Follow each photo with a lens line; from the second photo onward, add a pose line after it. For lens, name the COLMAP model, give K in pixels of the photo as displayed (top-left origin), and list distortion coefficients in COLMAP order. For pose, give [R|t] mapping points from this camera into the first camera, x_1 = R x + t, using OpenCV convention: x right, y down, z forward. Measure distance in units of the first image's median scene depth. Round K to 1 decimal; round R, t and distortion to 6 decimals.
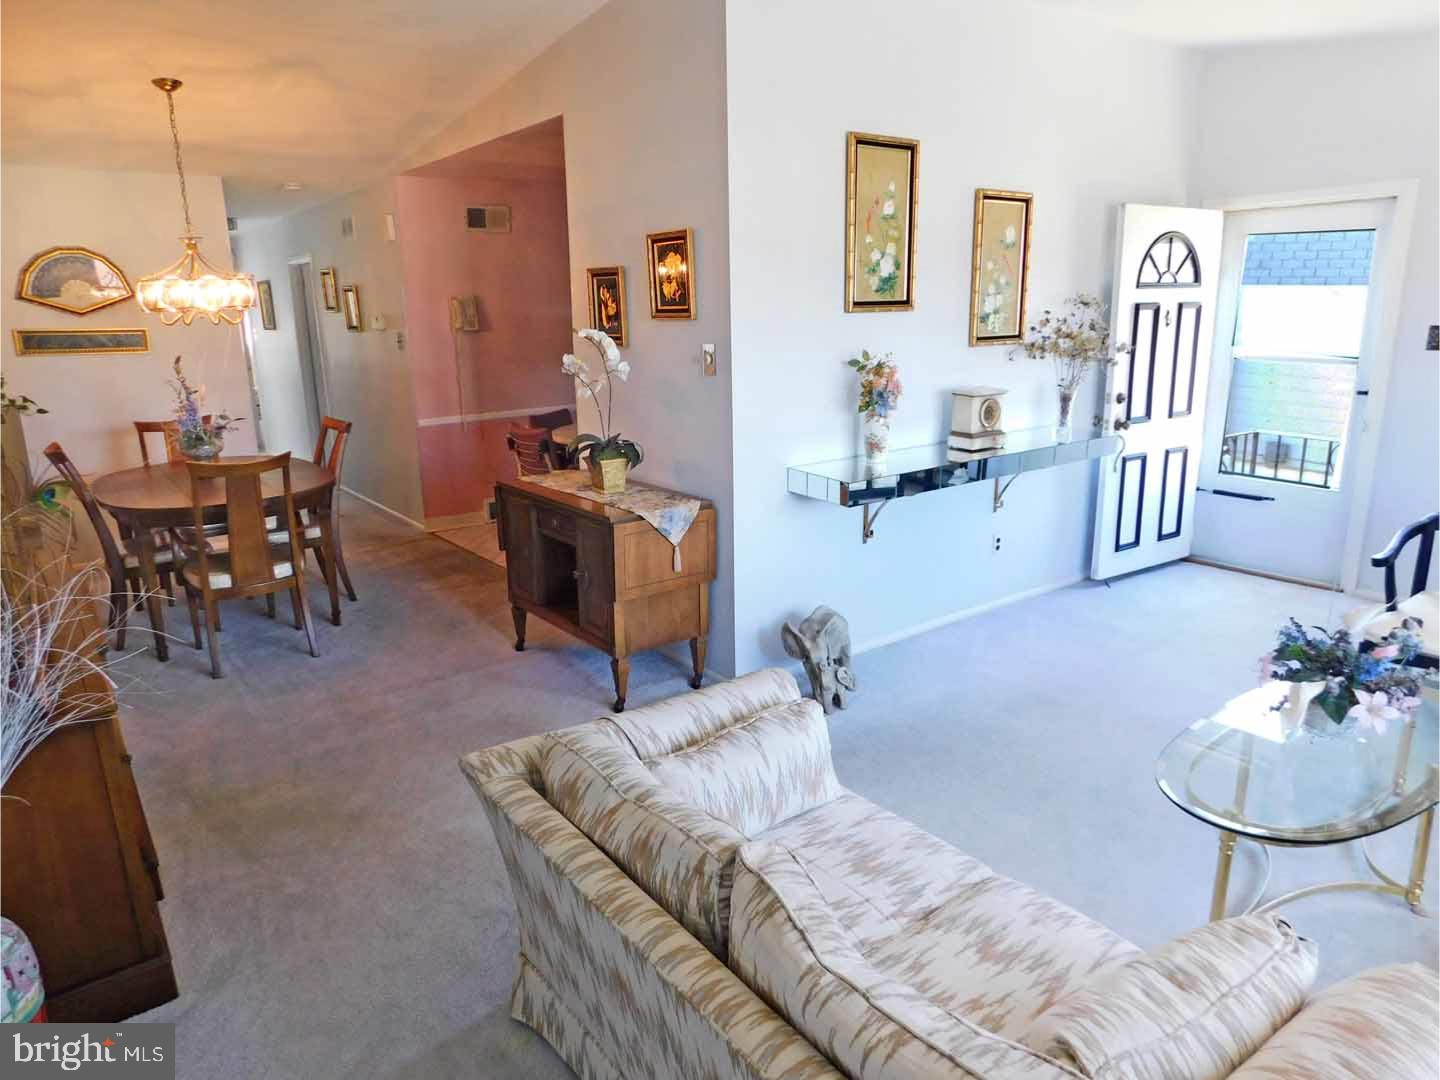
lens RADIAL K [[952.0, 0, 724.1], [0, 952.0, 537.7], [0, 0, 1]] dist [-0.068512, 0.060916]
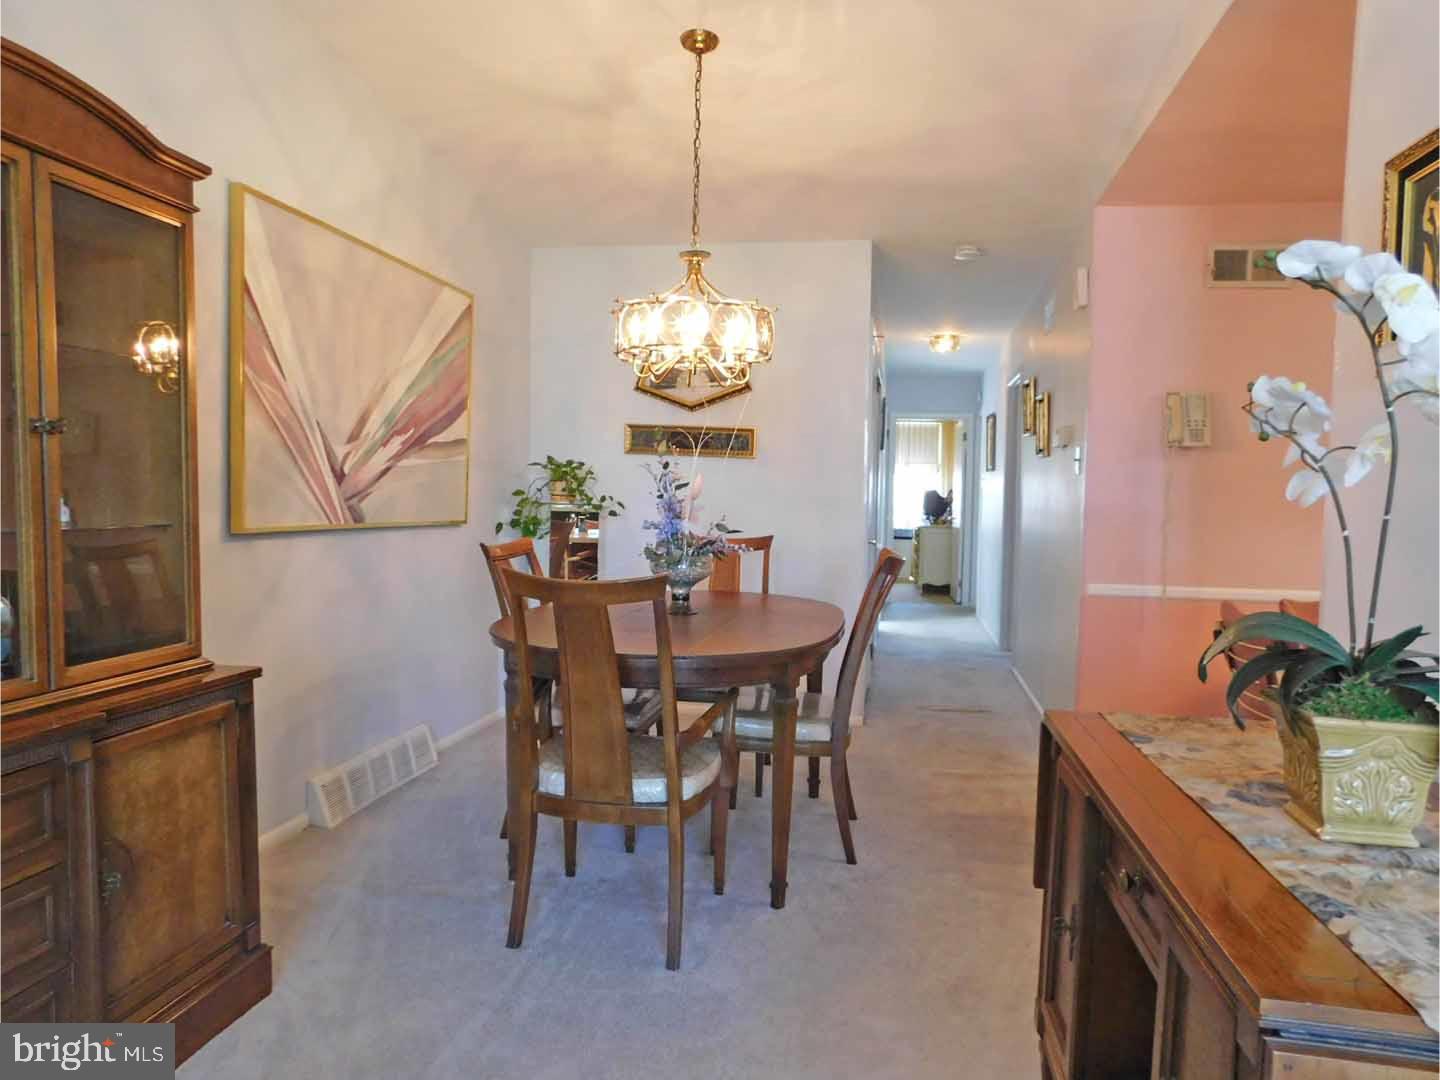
lens RADIAL K [[952.0, 0, 724.1], [0, 952.0, 537.7], [0, 0, 1]] dist [-0.068512, 0.060916]
pose [[0.673593, 0.069931, -0.735787, -0.051972], [-0.211622, 0.972083, -0.101344, -0.069473], [0.708159, 0.223973, 0.669587, 0.710700]]
